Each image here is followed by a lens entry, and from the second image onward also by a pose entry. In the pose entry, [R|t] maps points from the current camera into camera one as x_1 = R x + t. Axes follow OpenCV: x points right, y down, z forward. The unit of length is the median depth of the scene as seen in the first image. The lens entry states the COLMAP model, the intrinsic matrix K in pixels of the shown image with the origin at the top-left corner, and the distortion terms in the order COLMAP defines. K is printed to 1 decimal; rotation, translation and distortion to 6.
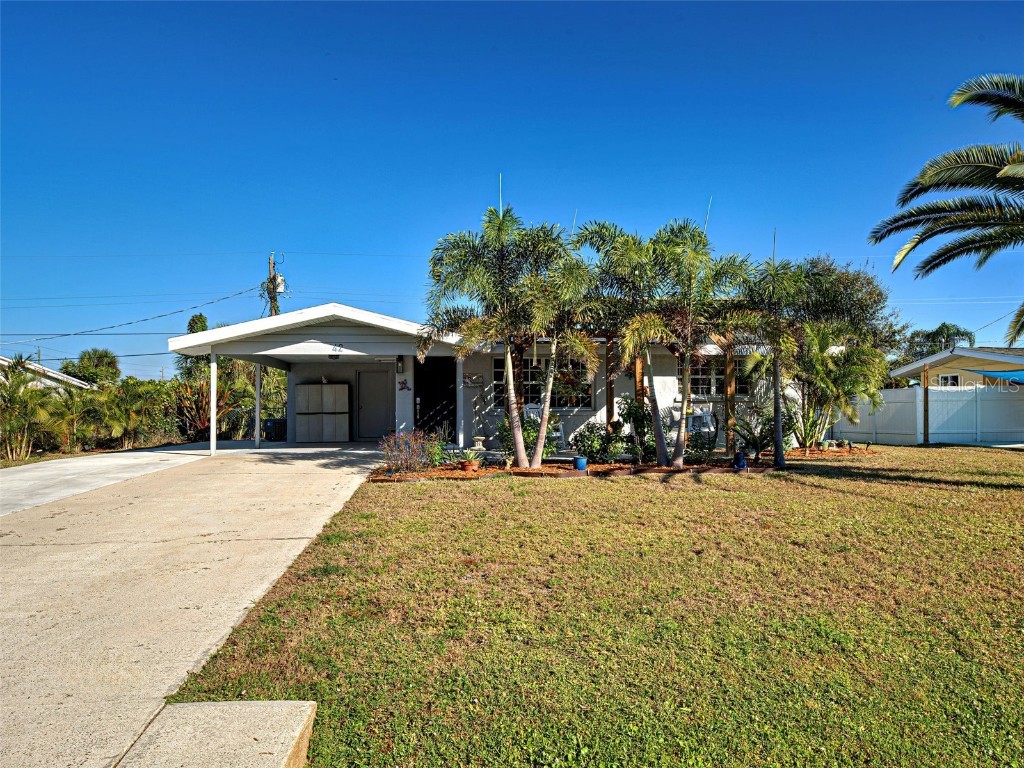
lens RADIAL K [[636.9, 0, 505.4], [0, 636.9, 414.1], [0, 0, 1]] dist [-0.001934, 0.028478]
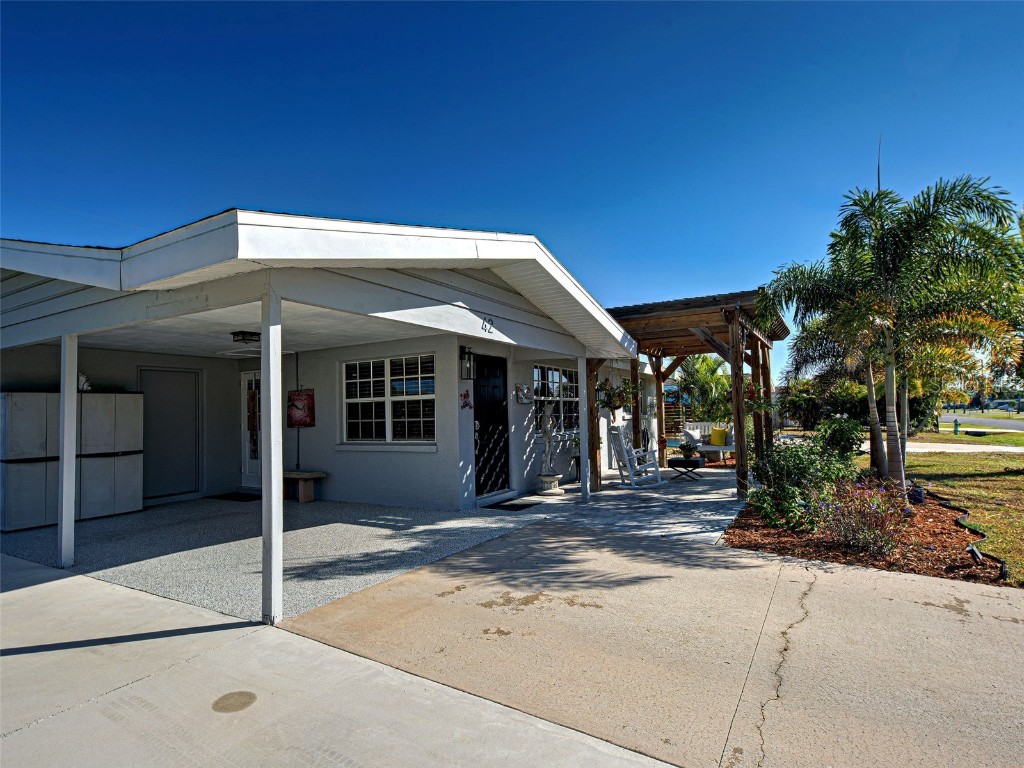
lens RADIAL K [[534.1, 0, 512.0], [0, 534.1, 384.0], [0, 0, 1]] dist [0.000644, 0.000098]
pose [[0.585836, 0.034070, 0.809713, -0.466567], [0.022122, 0.998071, -0.058001, -0.026792], [-0.810128, 0.051892, 0.583952, 0.590518]]
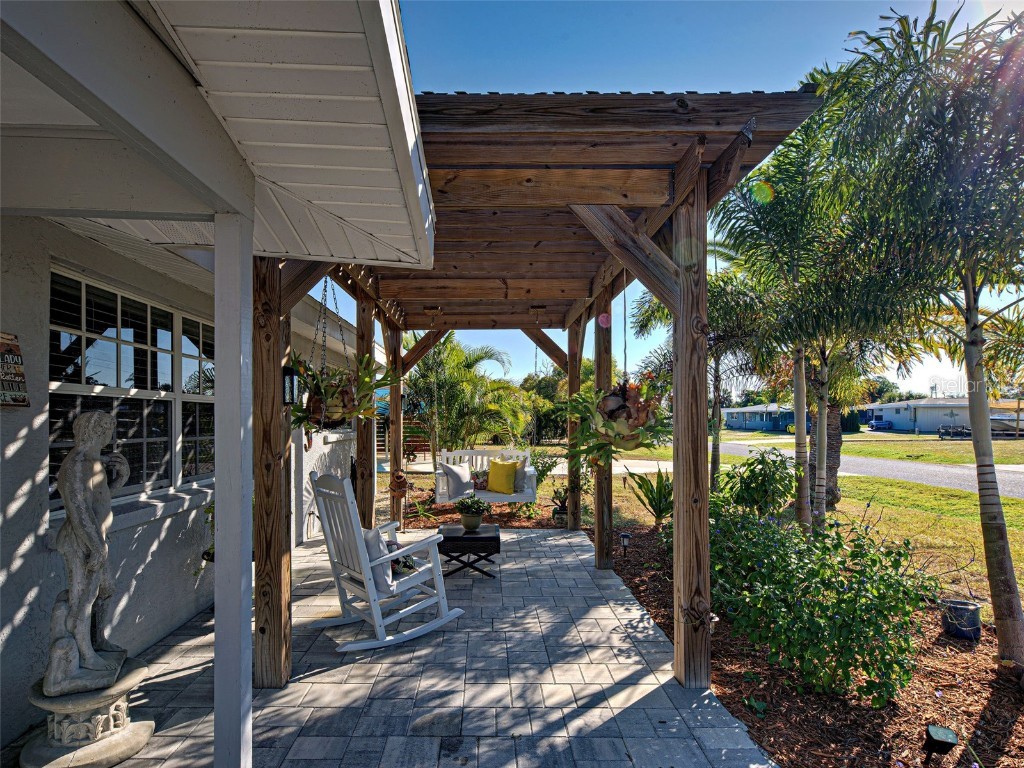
lens RADIAL K [[561.6, 0, 498.5], [0, 561.6, 419.0], [0, 0, 1]] dist [0.010121, 0.000311]
pose [[0.073907, 0.000694, 0.997265, -0.169042], [0.002205, 0.999997, -0.000859, -0.033730], [-0.997263, 0.002263, 0.073905, 0.747023]]
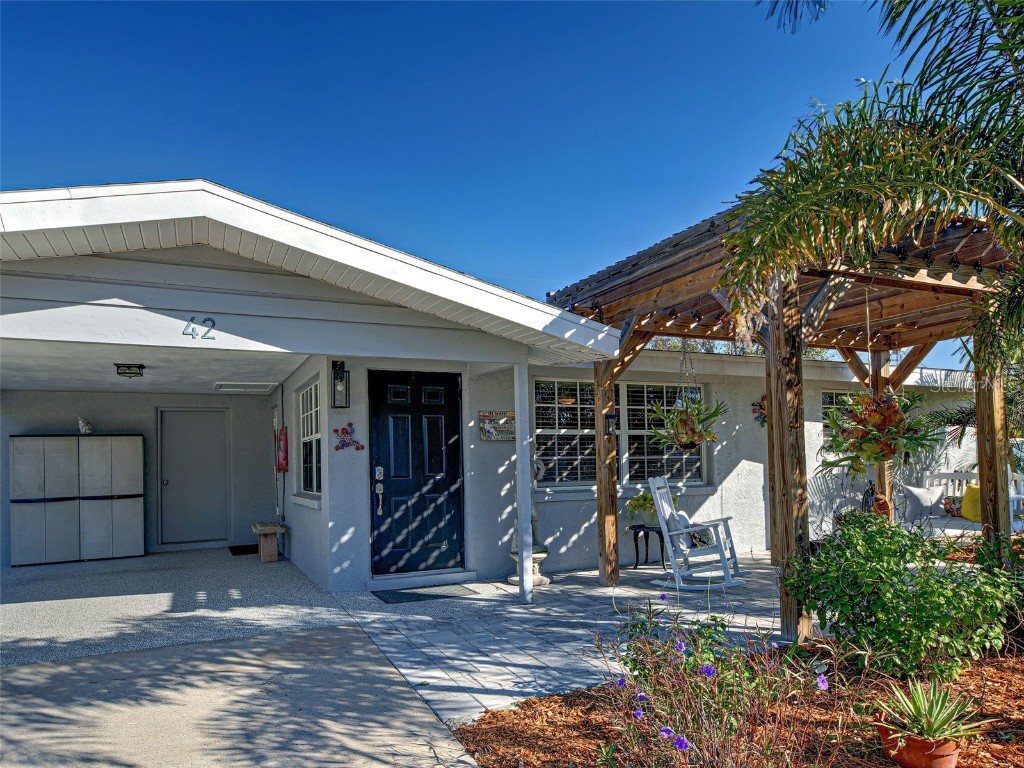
lens RADIAL K [[653.4, 0, 514.2], [0, 653.4, 435.0], [0, 0, 1]] dist [-0.000324, 0.001476]
pose [[0.930392, -0.003817, 0.366545, -0.186893], [0.020715, 0.998895, -0.042178, -0.023425], [-0.365979, 0.046836, 0.929444, 0.492473]]
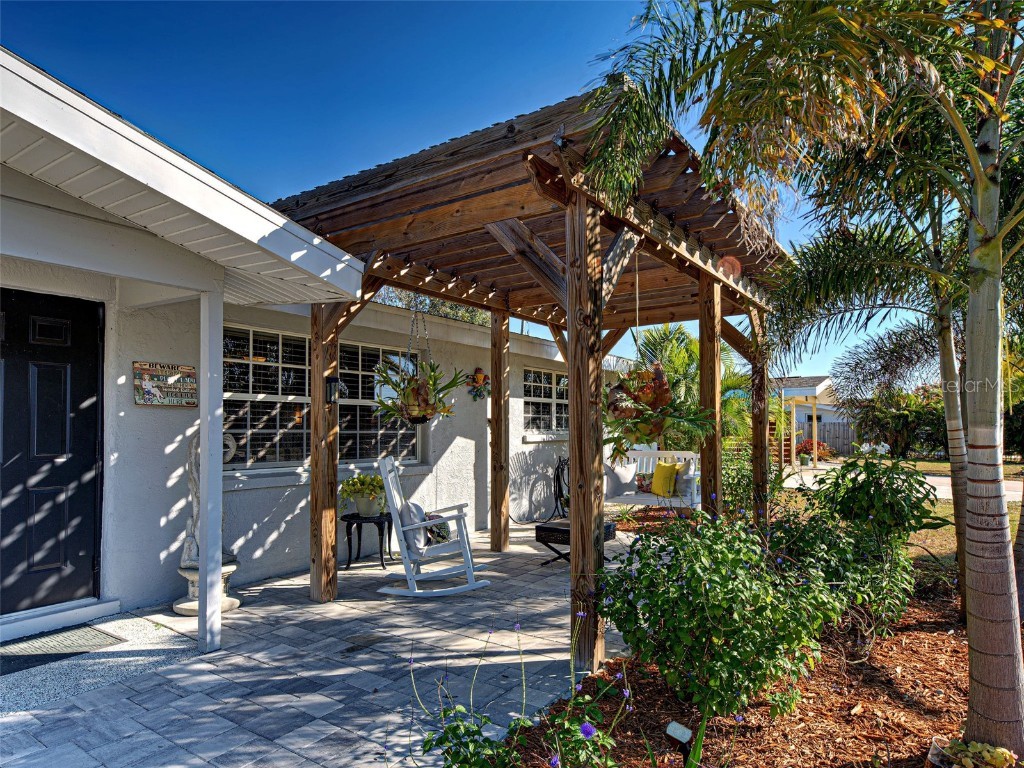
lens RADIAL K [[636.9, 0, 505.4], [0, 636.9, 414.1], [0, 0, 1]] dist [-0.001934, 0.028478]
pose [[0.644907, 0.016508, 0.764083, -0.162517], [0.002954, 0.999705, -0.024092, -0.026702], [-0.764256, 0.017794, 0.644668, 0.584770]]
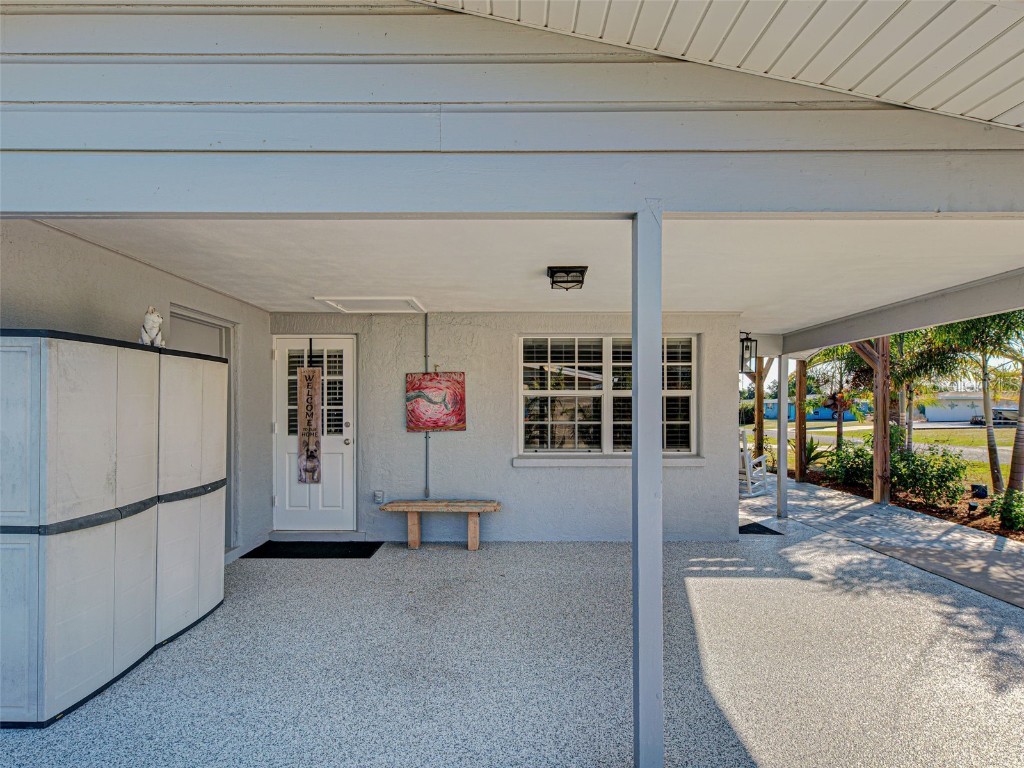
lens RADIAL K [[539.0, 0, 514.0], [0, 539.0, 415.5], [0, 0, 1]] dist [0.013180, -0.000131]
pose [[0.091040, -0.009062, 0.995806, -0.495225], [0.000181, 0.999959, 0.009084, -0.032258], [-0.995847, -0.000646, 0.091038, 0.980379]]
